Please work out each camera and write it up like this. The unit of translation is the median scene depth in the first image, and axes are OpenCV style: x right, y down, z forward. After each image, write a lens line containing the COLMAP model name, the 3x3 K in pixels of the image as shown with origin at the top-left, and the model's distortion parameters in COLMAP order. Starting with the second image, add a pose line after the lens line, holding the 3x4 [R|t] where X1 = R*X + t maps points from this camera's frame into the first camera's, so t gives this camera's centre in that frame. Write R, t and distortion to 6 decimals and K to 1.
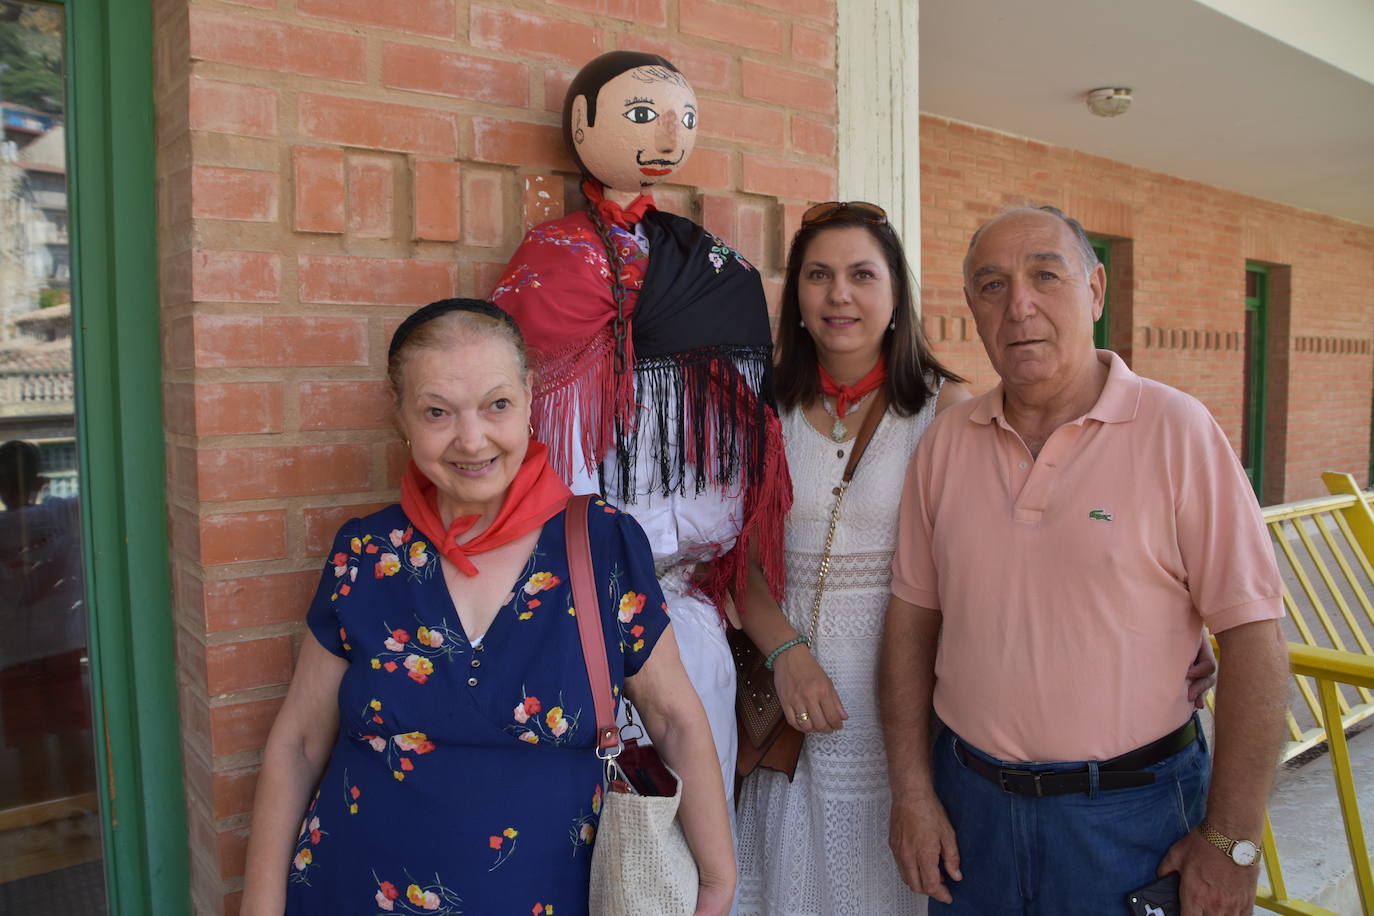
lens RADIAL K [[1098.9, 0, 674.4], [0, 1098.9, 455.5], [0, 0, 1]] dist [-0.134671, 0.083929]
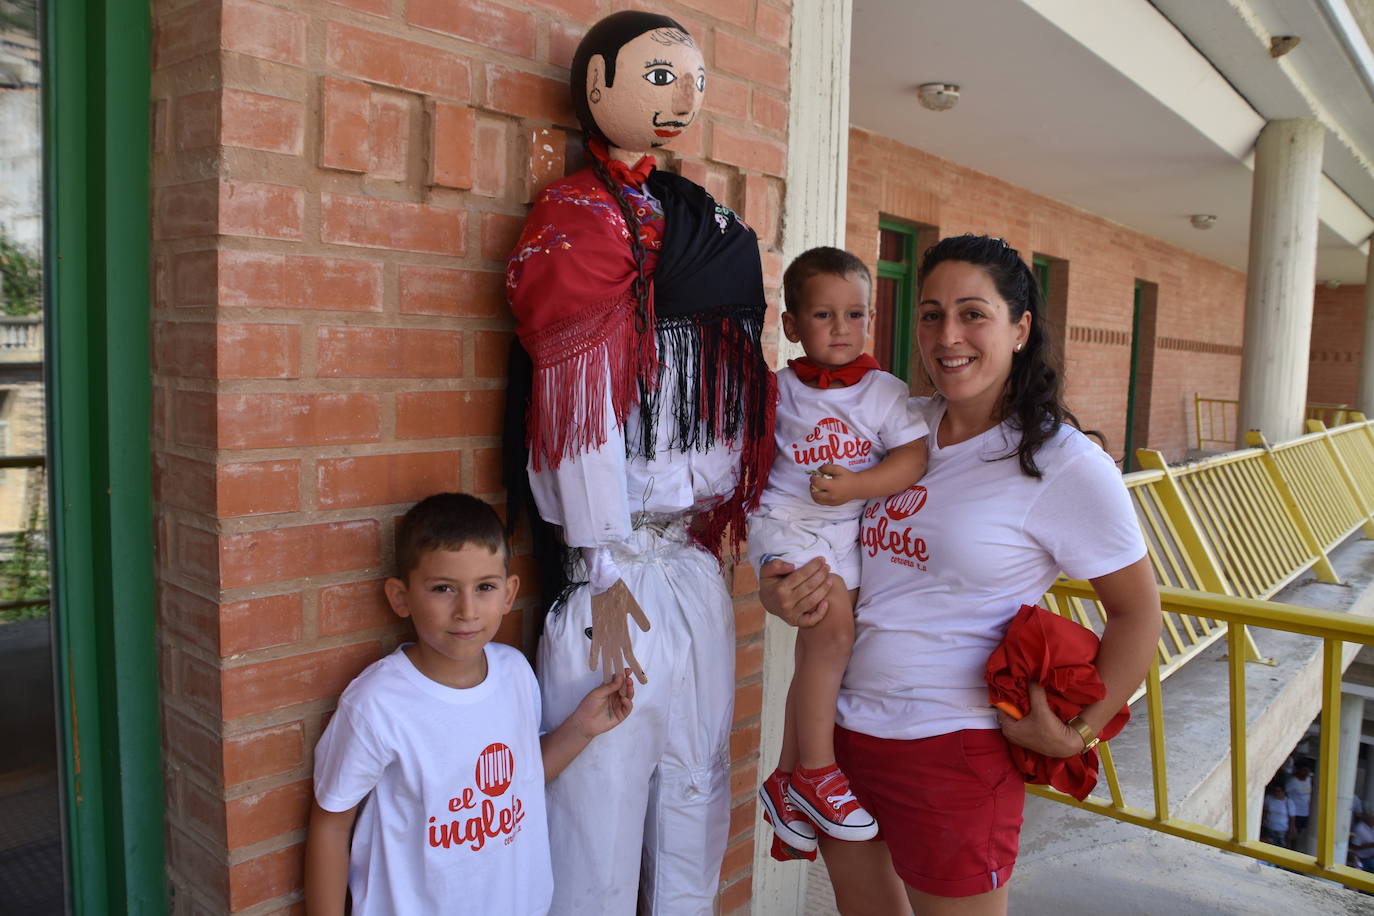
lens RADIAL K [[1098.9, 0, 691.6], [0, 1098.9, 454.5], [0, 0, 1]] dist [-0.134671, 0.083929]
pose [[0.975506, 0.018005, 0.219233, -0.214146], [-0.023768, 0.999437, 0.023675, 0.013638], [-0.218683, -0.028306, 0.975385, -0.002454]]
